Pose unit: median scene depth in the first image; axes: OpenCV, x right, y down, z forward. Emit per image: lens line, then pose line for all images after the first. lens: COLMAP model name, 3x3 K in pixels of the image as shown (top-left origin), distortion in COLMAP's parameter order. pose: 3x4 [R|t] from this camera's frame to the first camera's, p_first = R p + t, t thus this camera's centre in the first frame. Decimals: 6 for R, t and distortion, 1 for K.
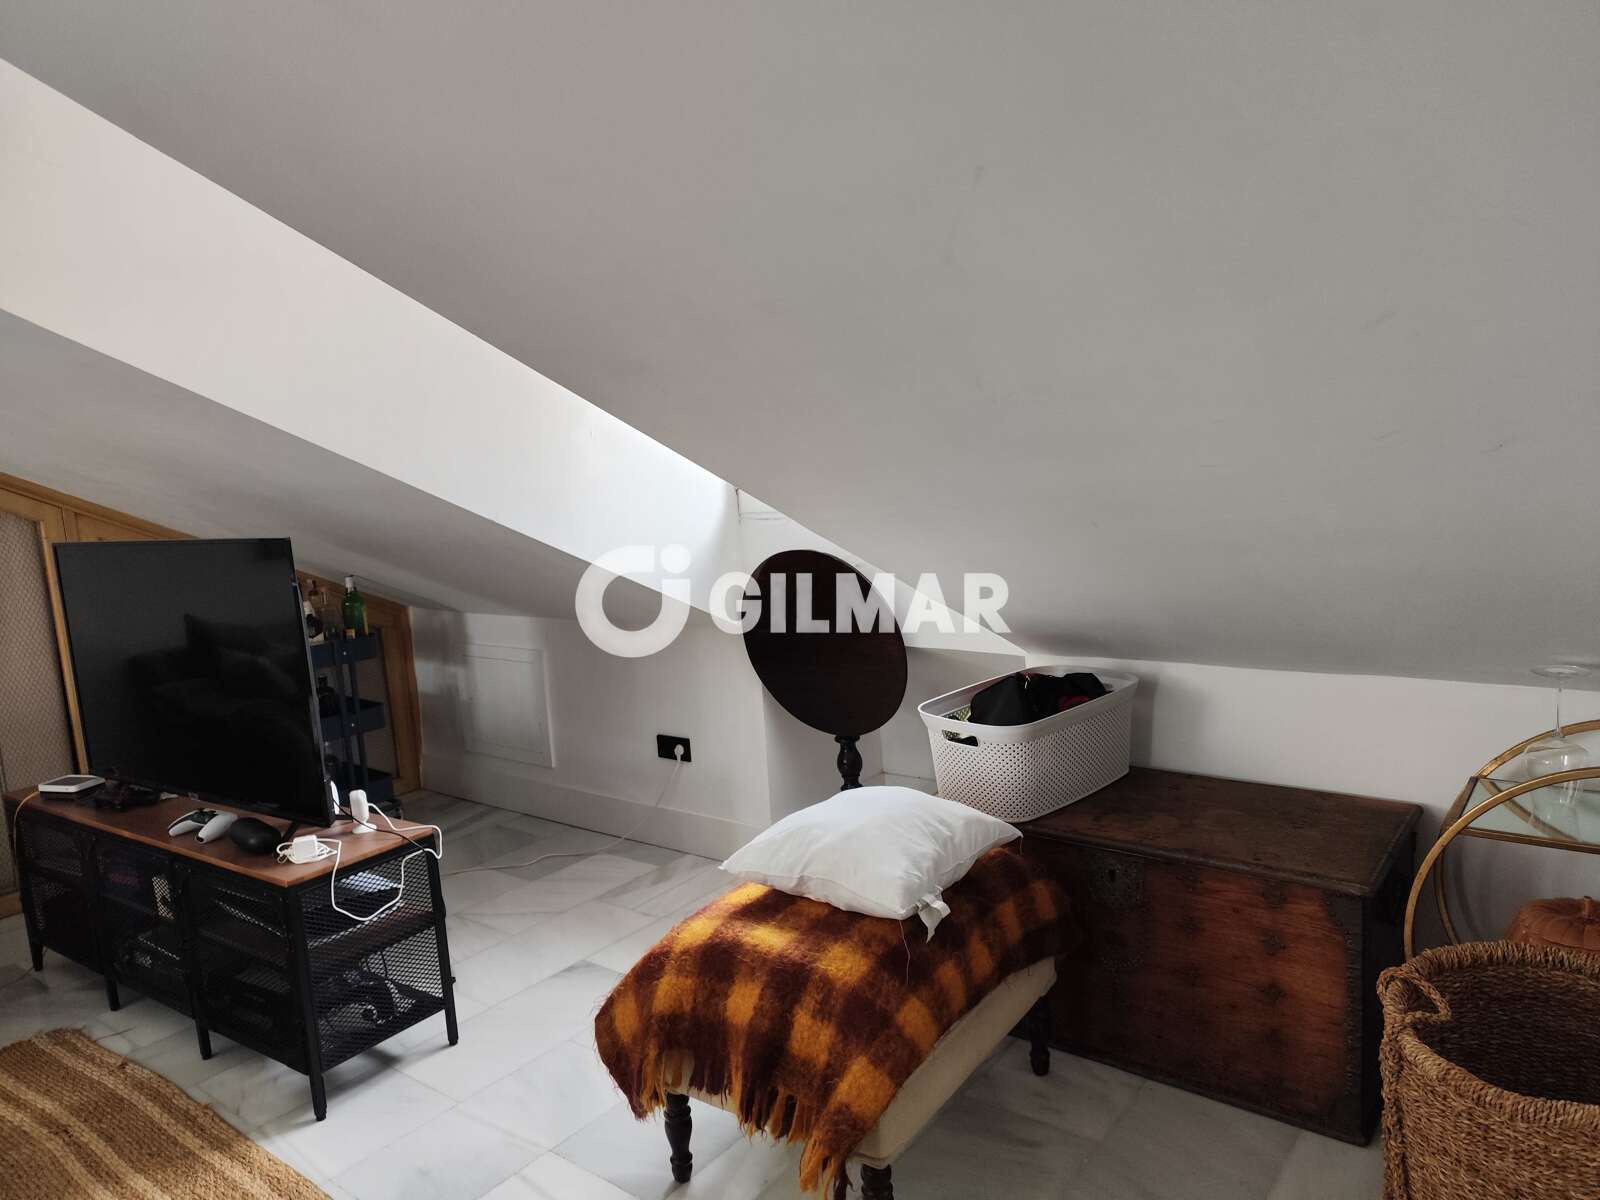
lens RADIAL K [[1092.8, 0, 806.8], [0, 1092.8, 607.9], [0, 0, 1]] dist [0.067229, -0.102506]
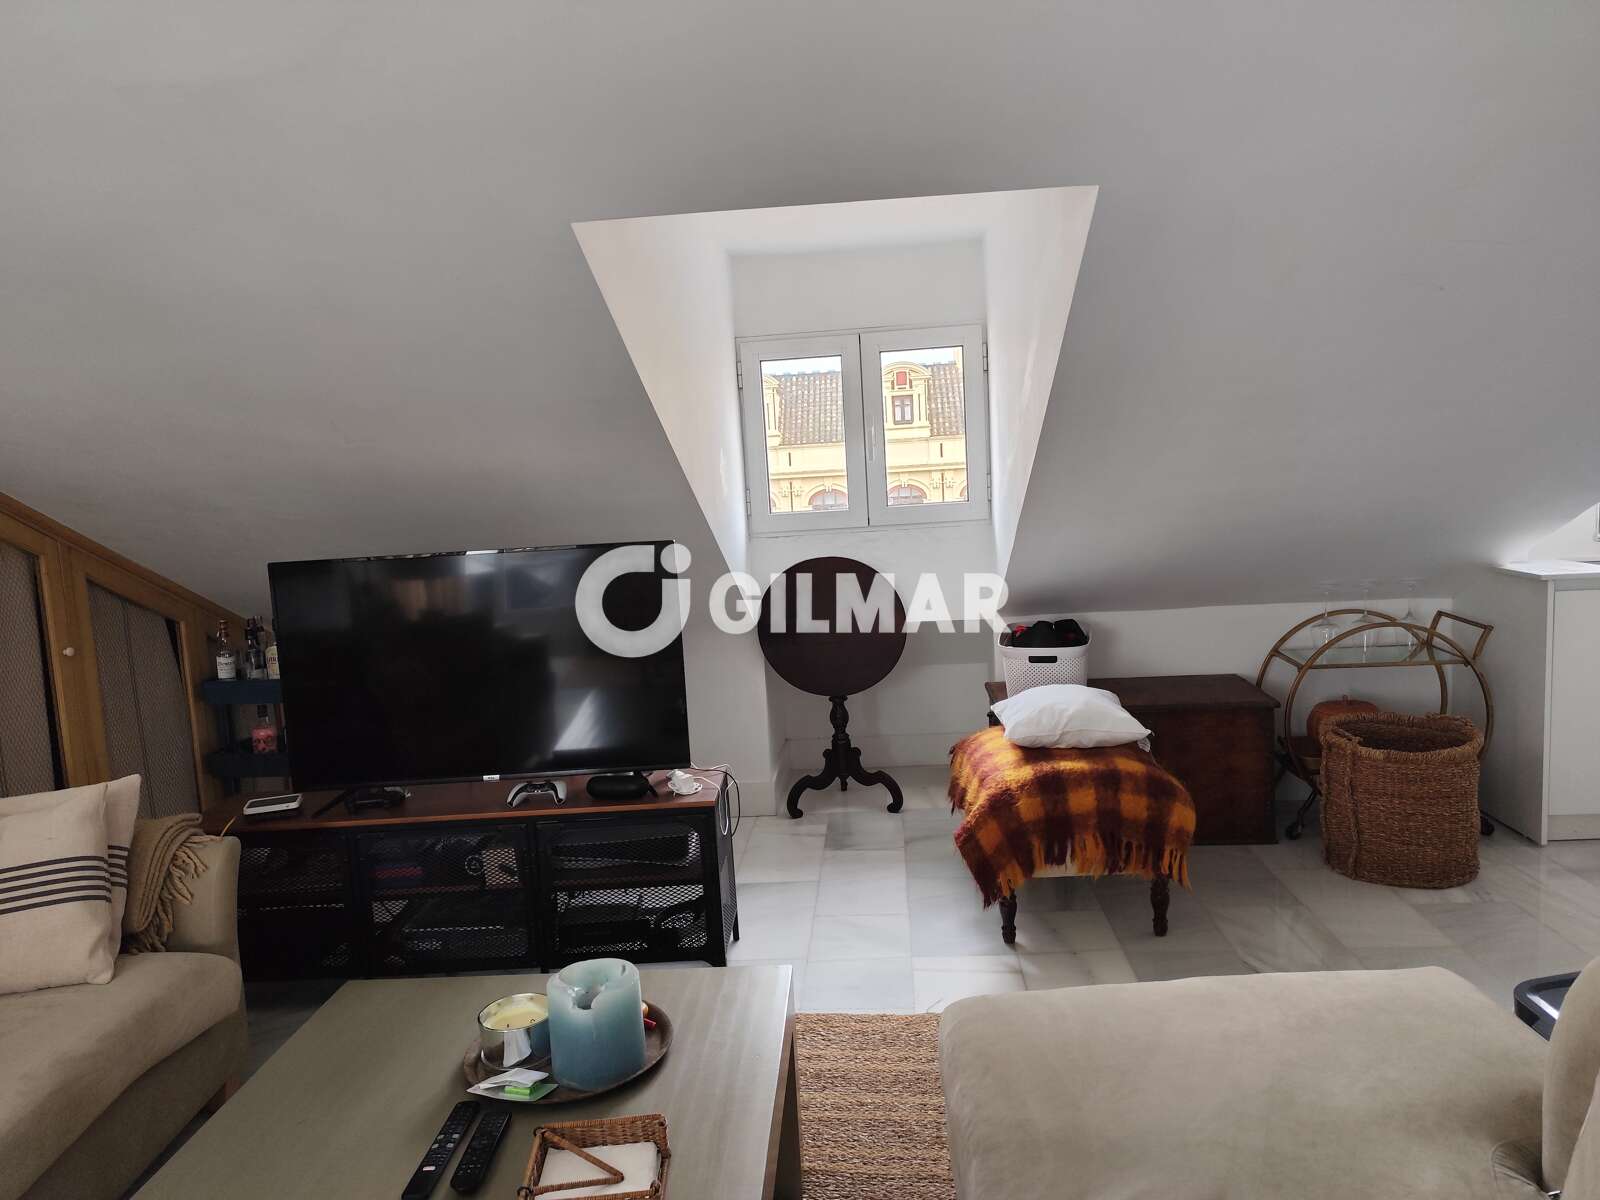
lens RADIAL K [[1092.8, 0, 806.8], [0, 1092.8, 607.9], [0, 0, 1]] dist [0.067229, -0.102506]
pose [[0.831221, -0.052661, 0.553442, -0.921702], [0.081939, 0.996236, -0.028272, 0.056509], [-0.549870, 0.068848, 0.832408, -0.125352]]
